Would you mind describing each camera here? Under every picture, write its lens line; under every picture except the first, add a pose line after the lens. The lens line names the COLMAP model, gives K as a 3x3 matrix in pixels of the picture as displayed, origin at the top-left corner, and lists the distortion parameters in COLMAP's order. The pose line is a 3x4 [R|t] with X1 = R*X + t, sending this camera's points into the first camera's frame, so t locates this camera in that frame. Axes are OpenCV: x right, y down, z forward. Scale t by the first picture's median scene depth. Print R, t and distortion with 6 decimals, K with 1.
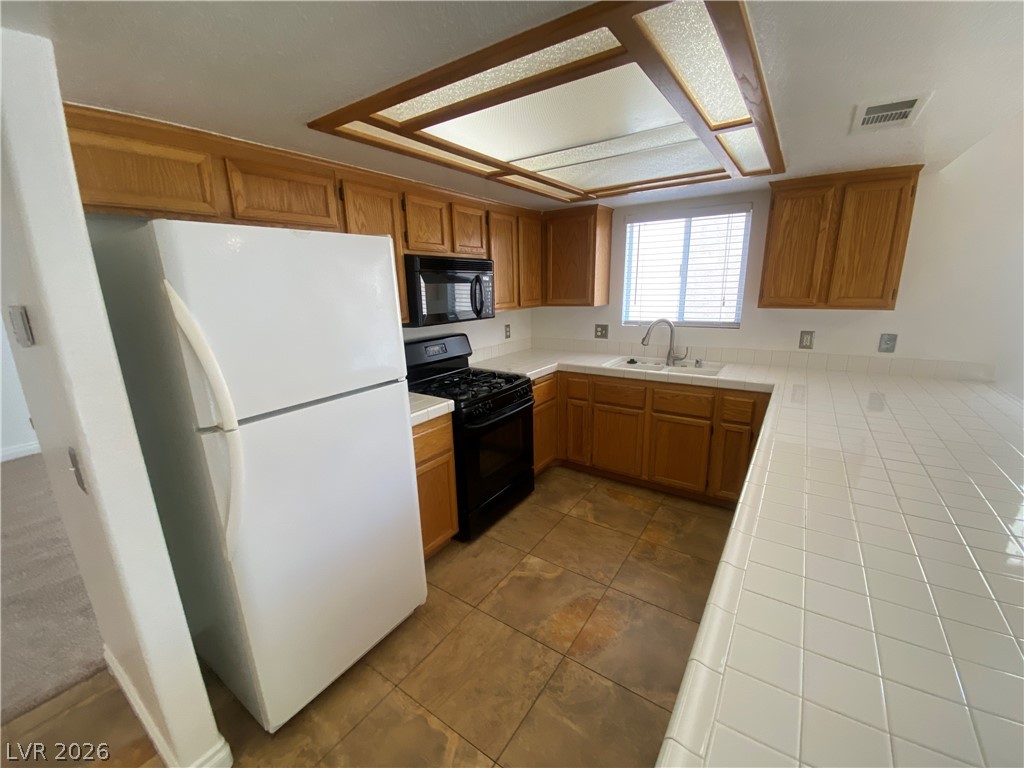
lens RADIAL K [[416.0, 0, 509.9], [0, 416.0, 388.3], [0, 0, 1]] dist [0.019750, -0.020179]
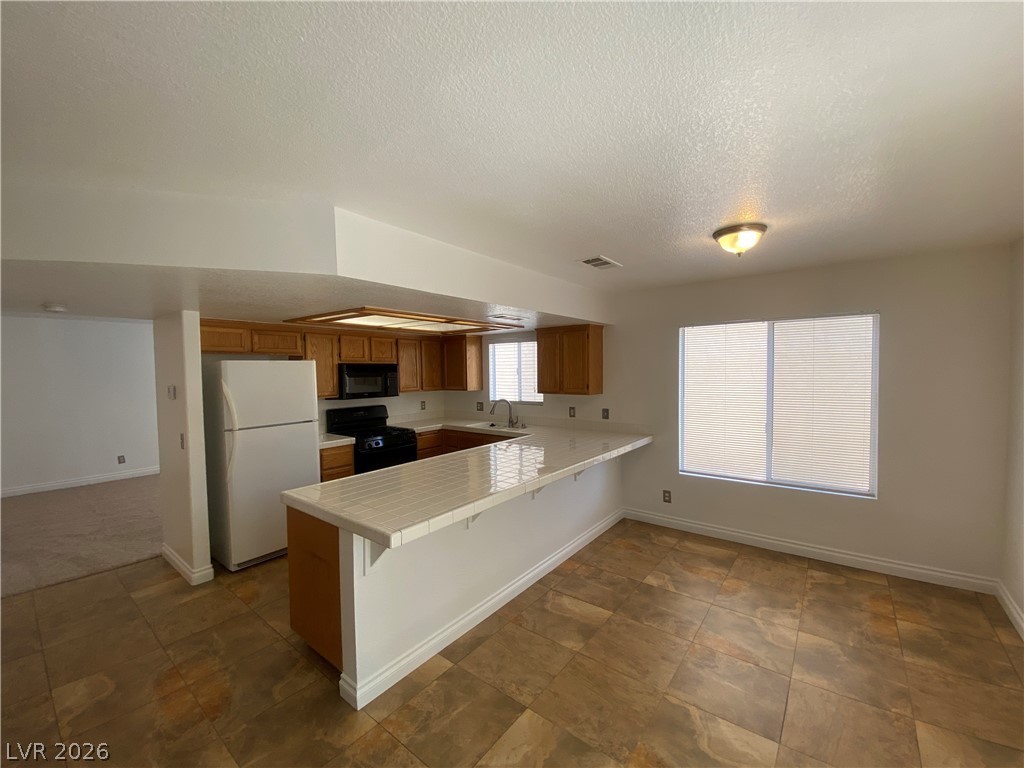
lens RADIAL K [[413.3, 0, 507.0], [0, 413.3, 388.7], [0, 0, 1]] dist [0.040568, -0.034403]
pose [[0.997493, 0.016575, -0.068803, 0.558634], [-0.029785, 0.980217, -0.195672, 0.131336], [0.064199, 0.197231, 0.978253, -0.702639]]
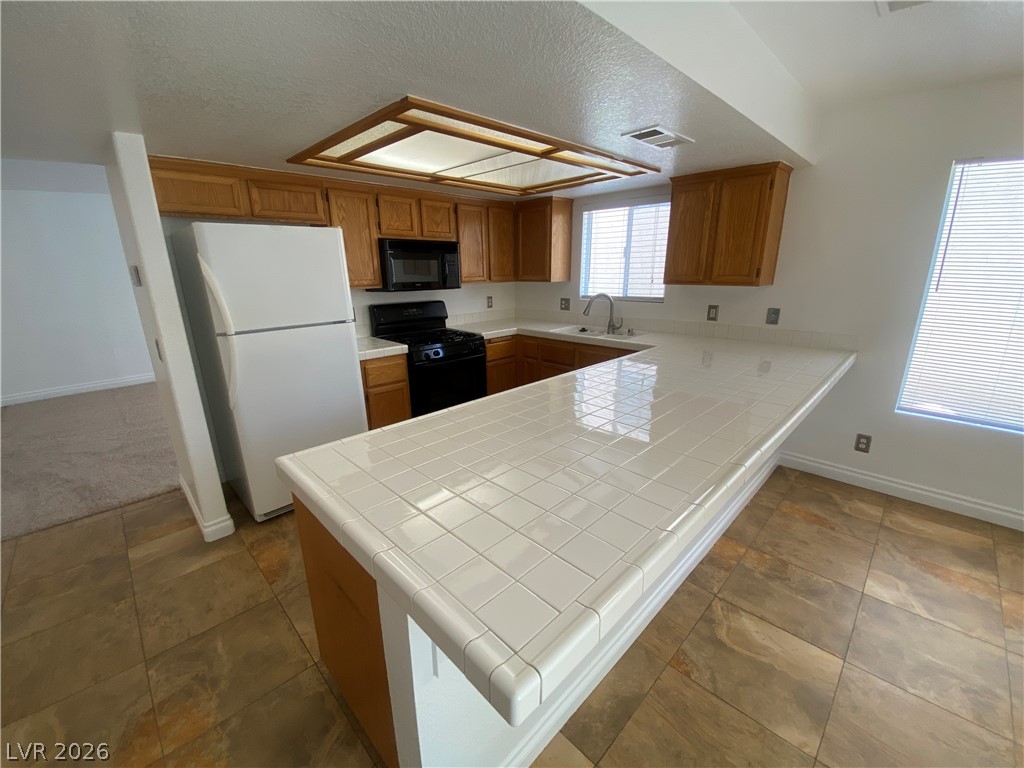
lens RADIAL K [[413.3, 0, 507.0], [0, 413.3, 388.7], [0, 0, 1]] dist [0.040568, -0.034403]
pose [[0.981977, 0.066196, -0.177027, 0.367646], [-0.058207, 0.997054, 0.049951, 0.070589], [0.179812, -0.038746, 0.982938, -0.257328]]
